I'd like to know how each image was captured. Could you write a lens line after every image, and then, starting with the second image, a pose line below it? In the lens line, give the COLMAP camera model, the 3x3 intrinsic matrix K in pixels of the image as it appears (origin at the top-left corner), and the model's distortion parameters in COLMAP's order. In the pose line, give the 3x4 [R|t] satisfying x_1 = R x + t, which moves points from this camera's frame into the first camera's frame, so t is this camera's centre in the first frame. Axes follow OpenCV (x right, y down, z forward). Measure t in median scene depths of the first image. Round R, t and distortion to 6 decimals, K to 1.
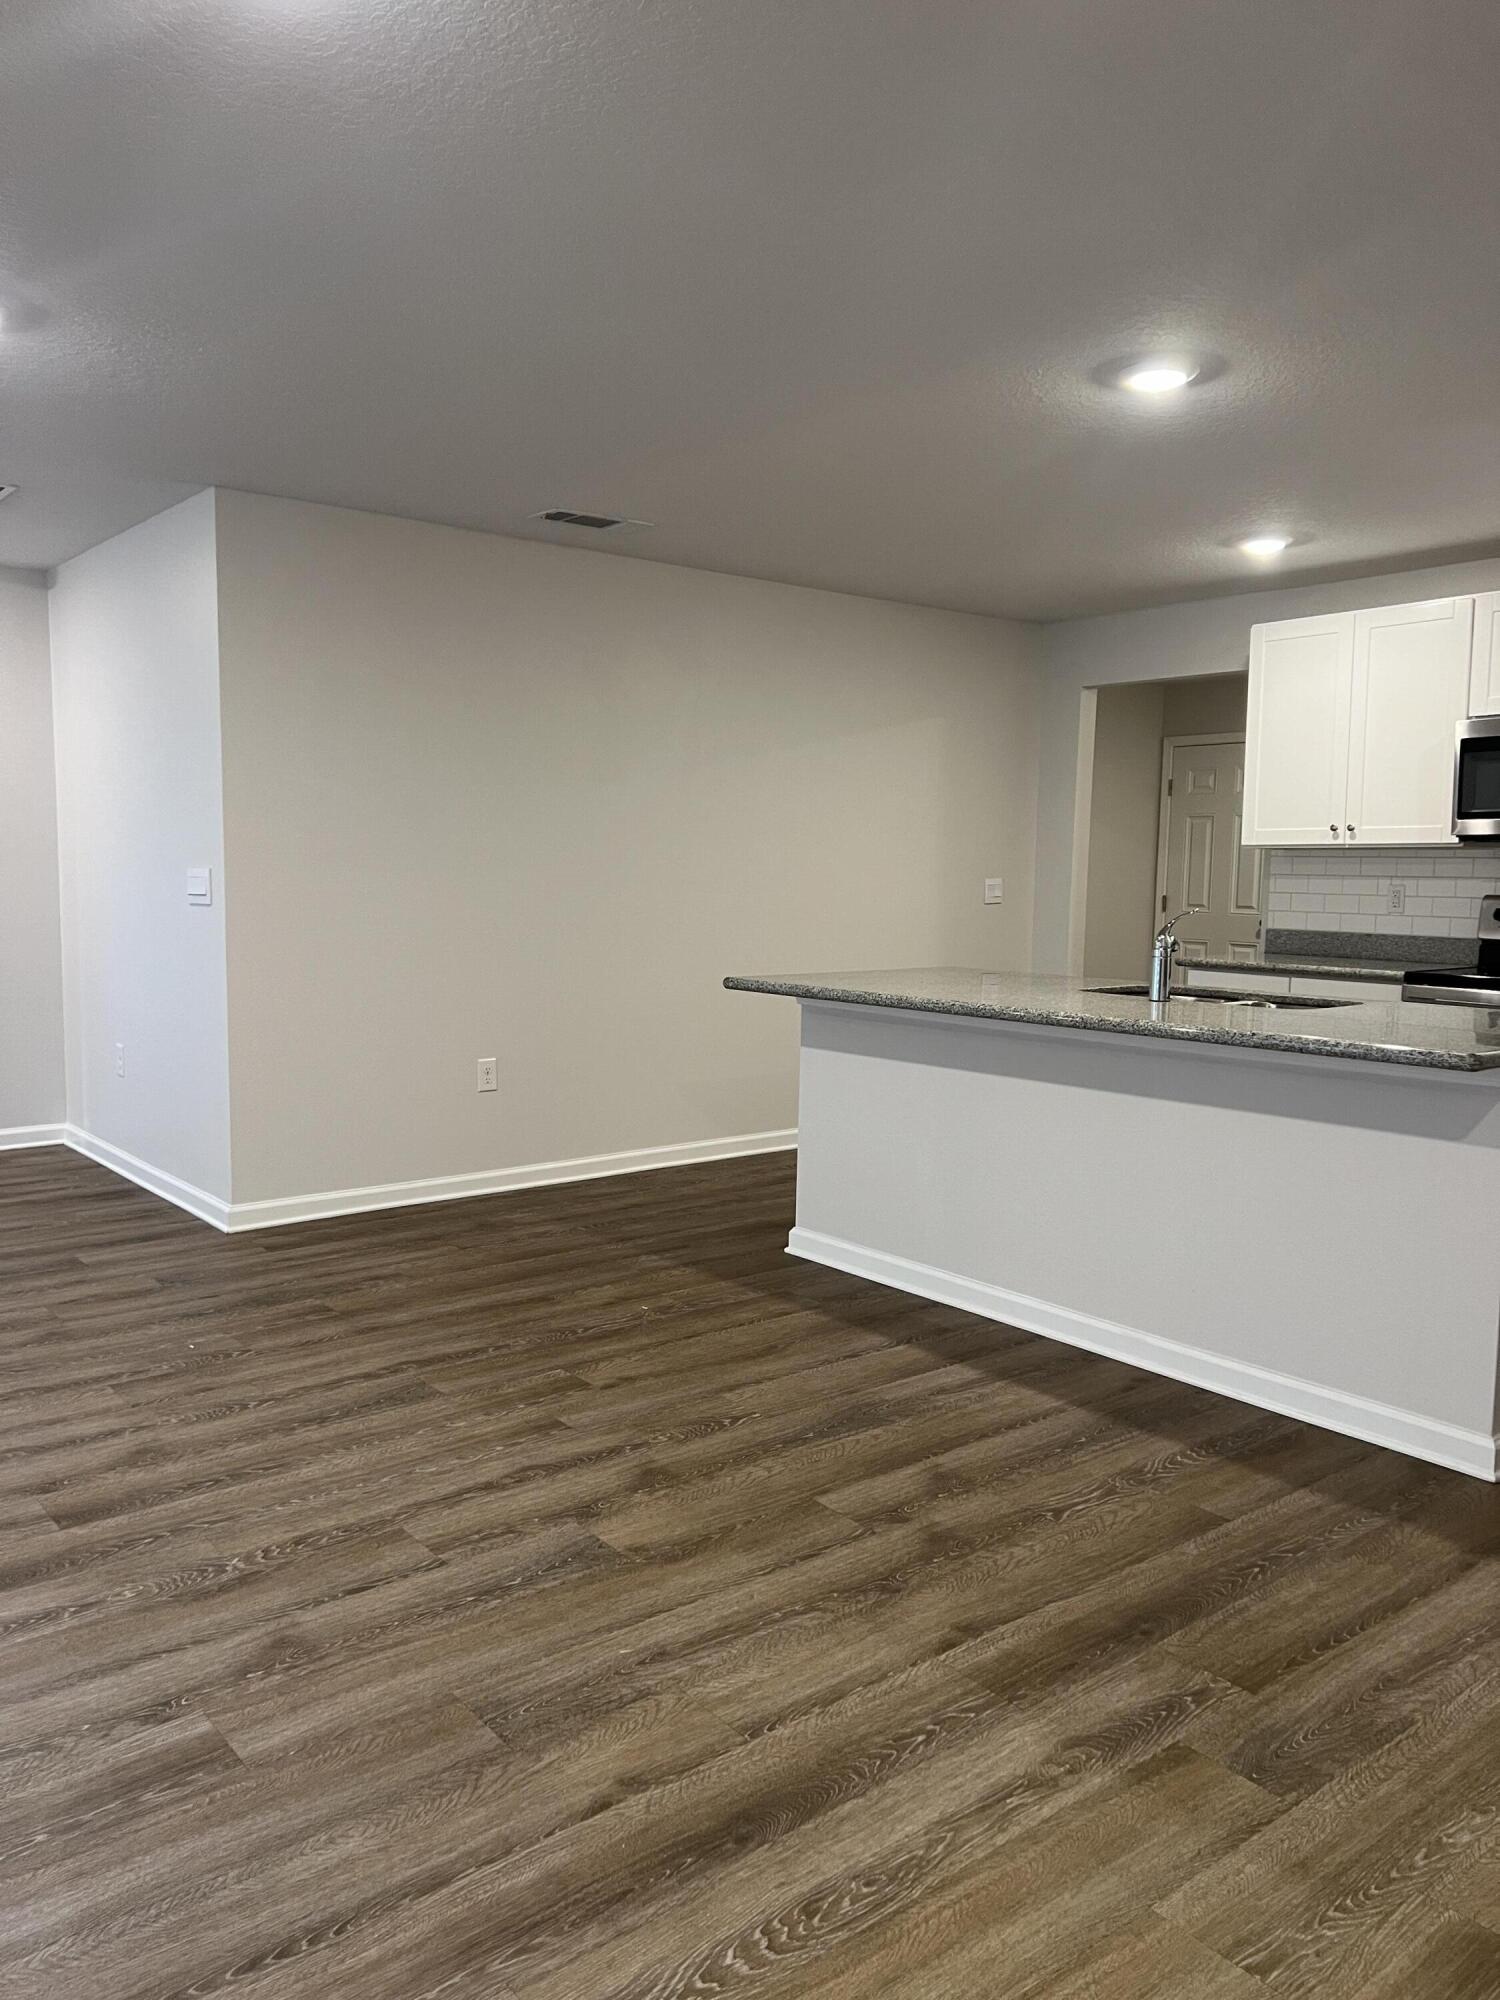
lens RADIAL K [[1507.9, 0, 739.4], [0, 1507.9, 1011.4], [0, 0, 1]] dist [0.011580, -0.004381]
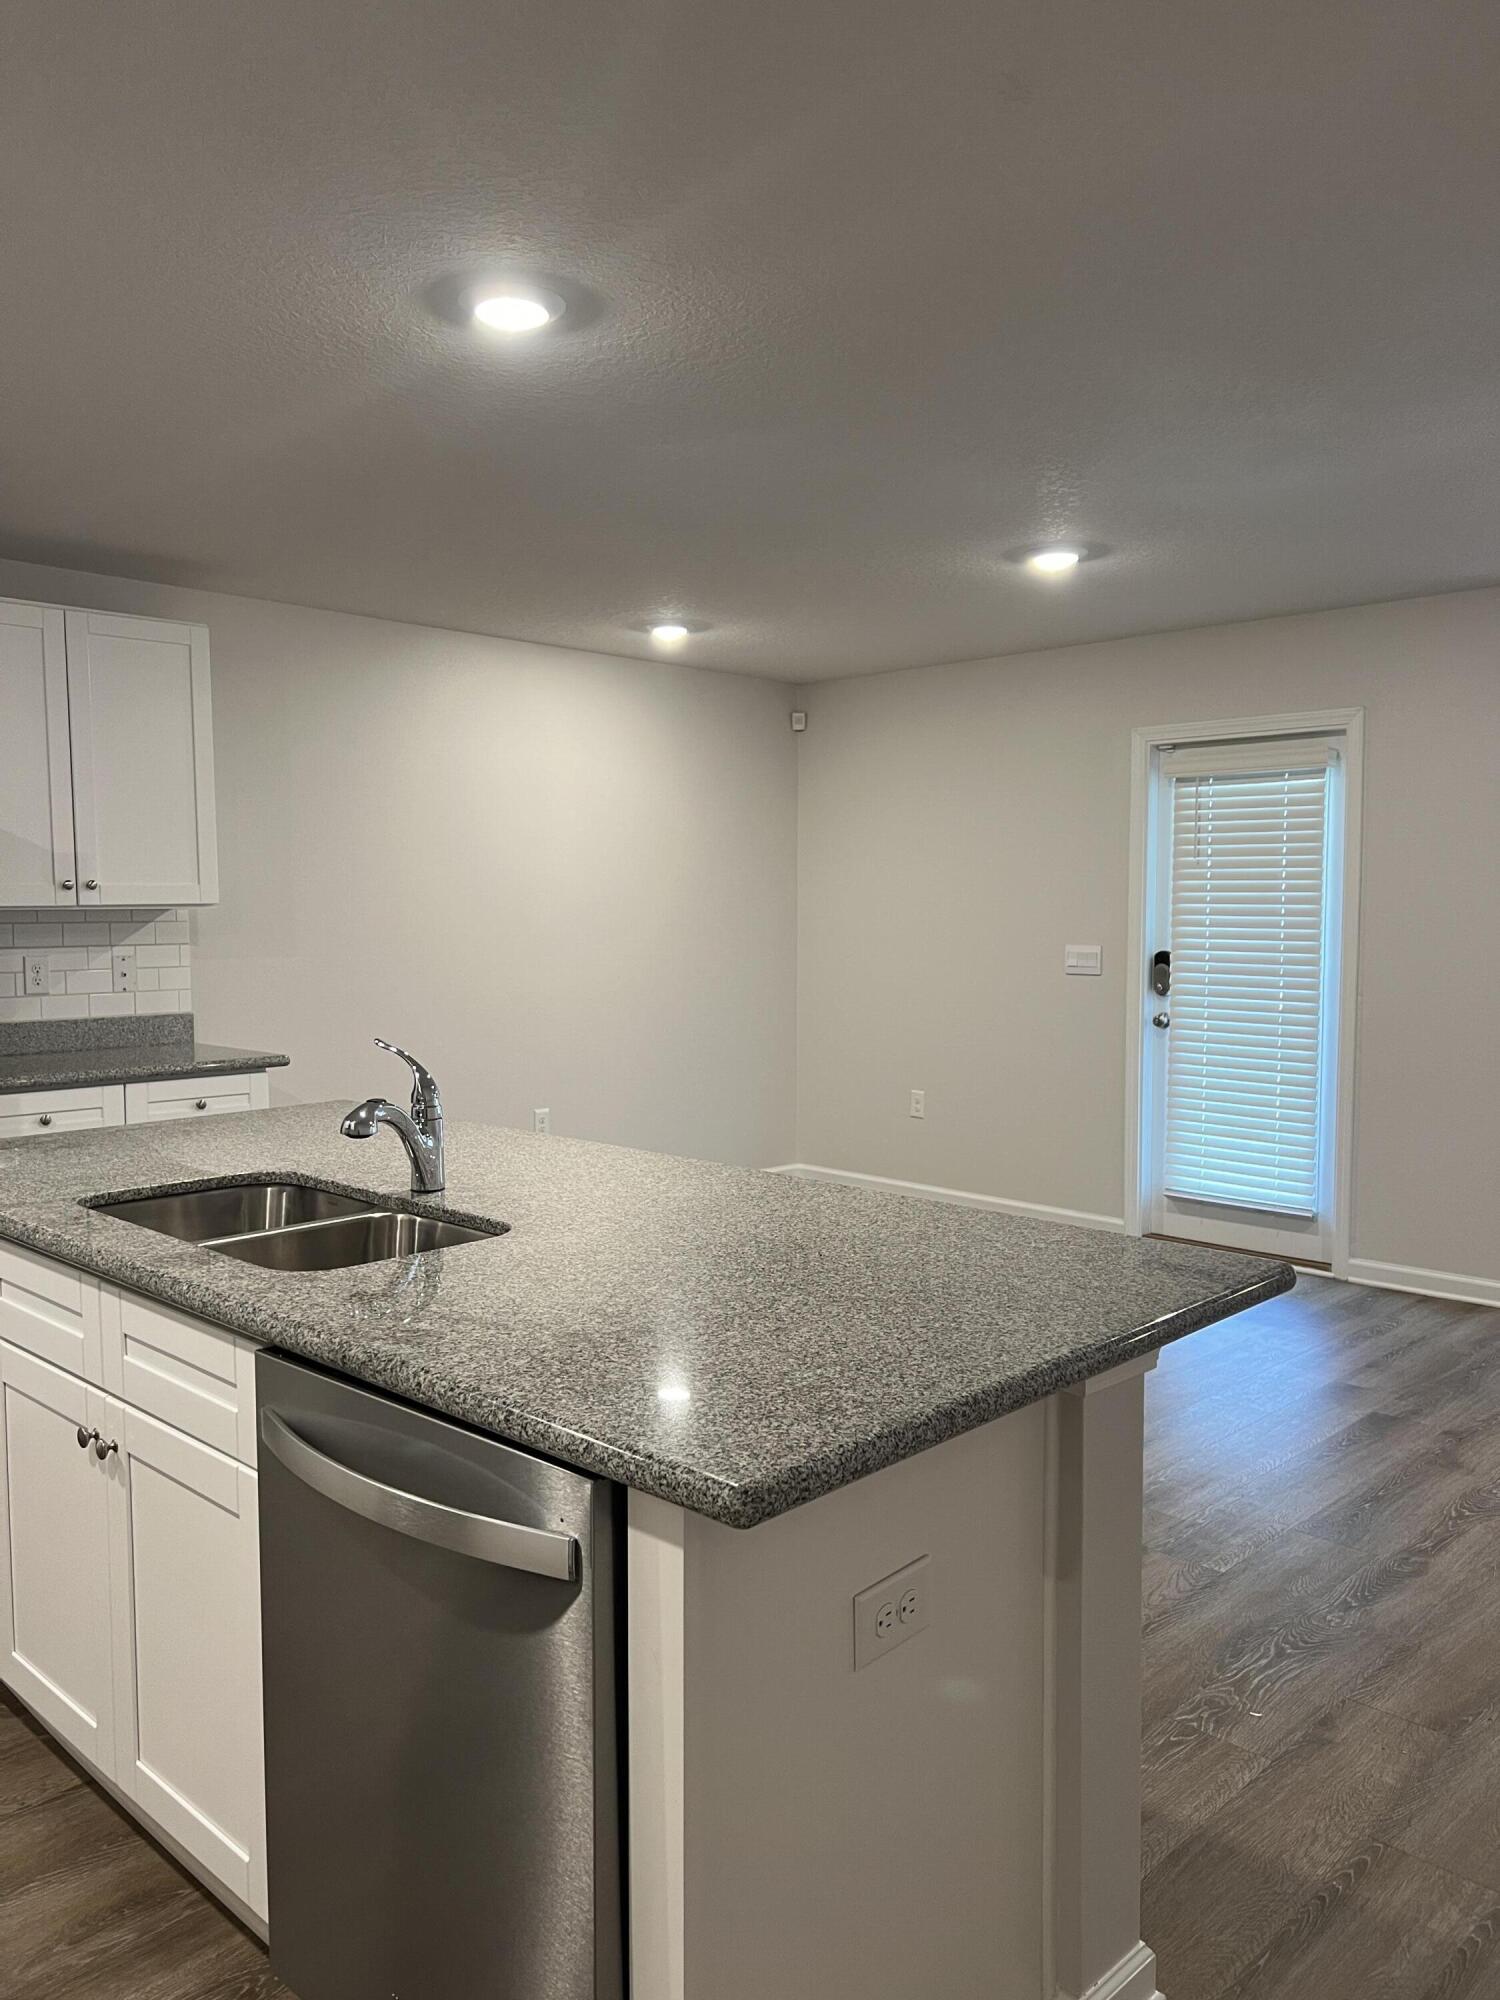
lens RADIAL K [[1488.2, 0, 742.0], [0, 1488.2, 1007.3], [0, 0, 1]] dist [0.056876, -0.060774]
pose [[-0.993194, -0.001817, -0.116455, 0.297702], [-0.021495, 0.985562, 0.167947, -0.249364], [0.114468, 0.169307, -0.978893, 2.150031]]
